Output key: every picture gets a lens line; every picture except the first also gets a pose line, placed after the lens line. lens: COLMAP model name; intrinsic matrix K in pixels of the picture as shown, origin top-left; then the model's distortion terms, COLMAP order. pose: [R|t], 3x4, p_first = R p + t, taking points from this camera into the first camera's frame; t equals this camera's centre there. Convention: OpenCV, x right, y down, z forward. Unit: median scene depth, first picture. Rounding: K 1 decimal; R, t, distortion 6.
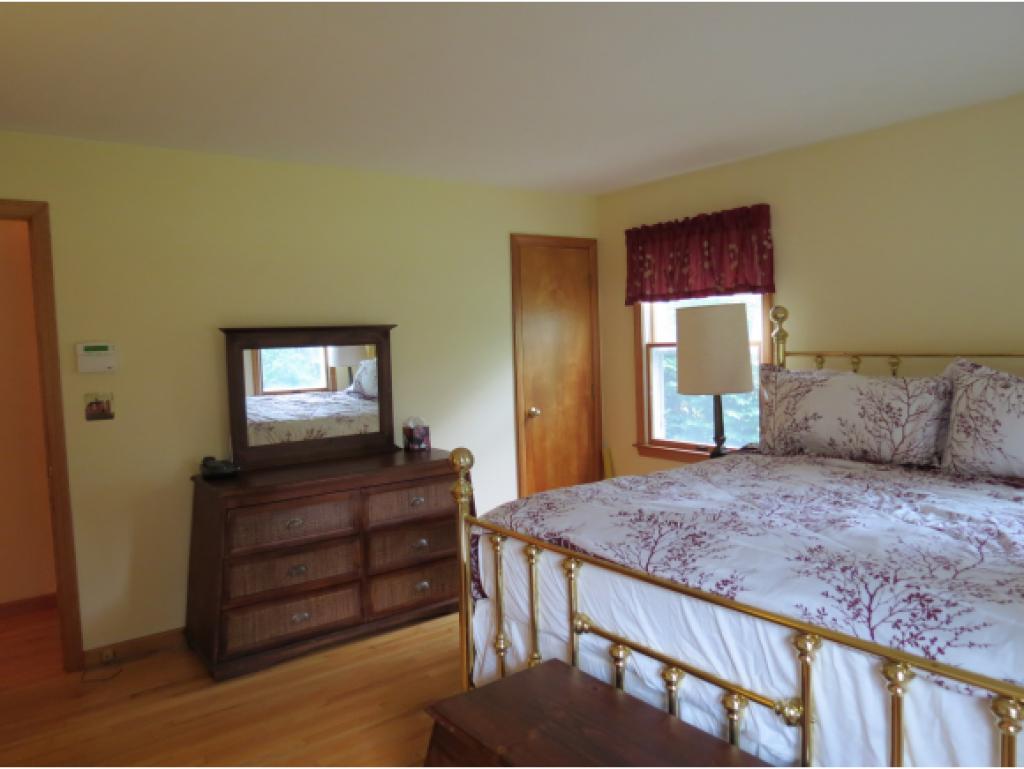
lens RADIAL K [[728.0, 0, 511.4], [0, 728.0, 385.8], [0, 0, 1]] dist [-0.027322, 0.003328]
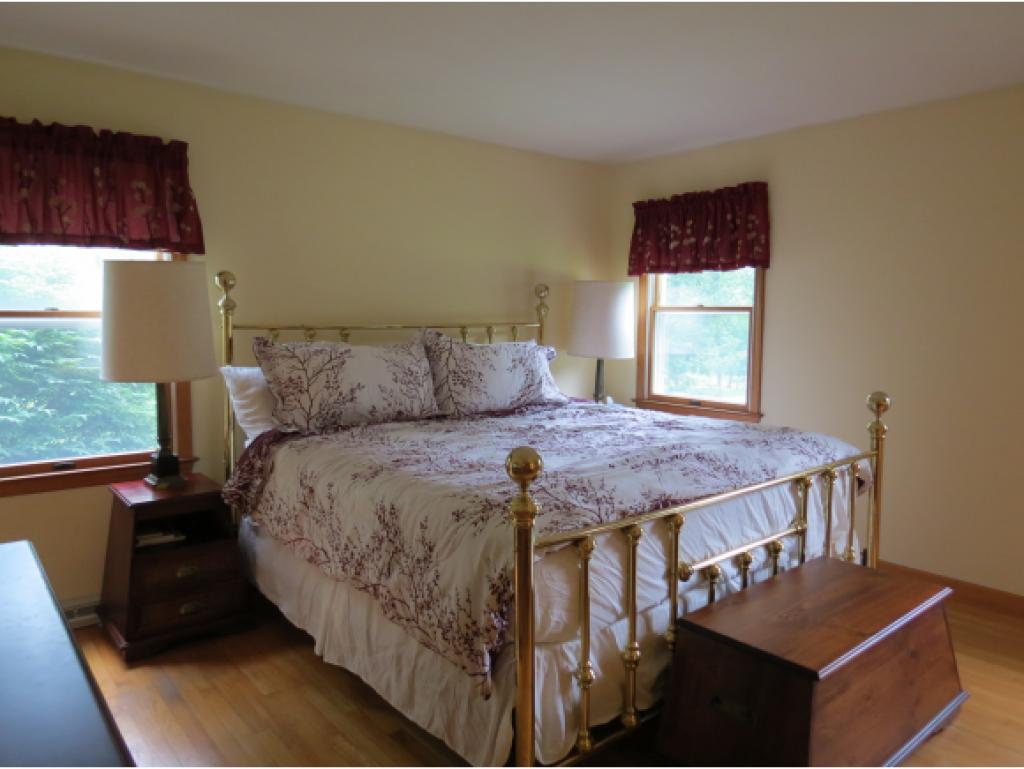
lens RADIAL K [[728.0, 0, 511.5], [0, 728.0, 379.7], [0, 0, 1]] dist [-0.027322, 0.003328]
pose [[-0.047235, -0.064724, 0.996785, -0.619150], [0.055029, 0.996214, 0.067295, -0.024914], [-0.997367, 0.058031, -0.043494, 0.856572]]
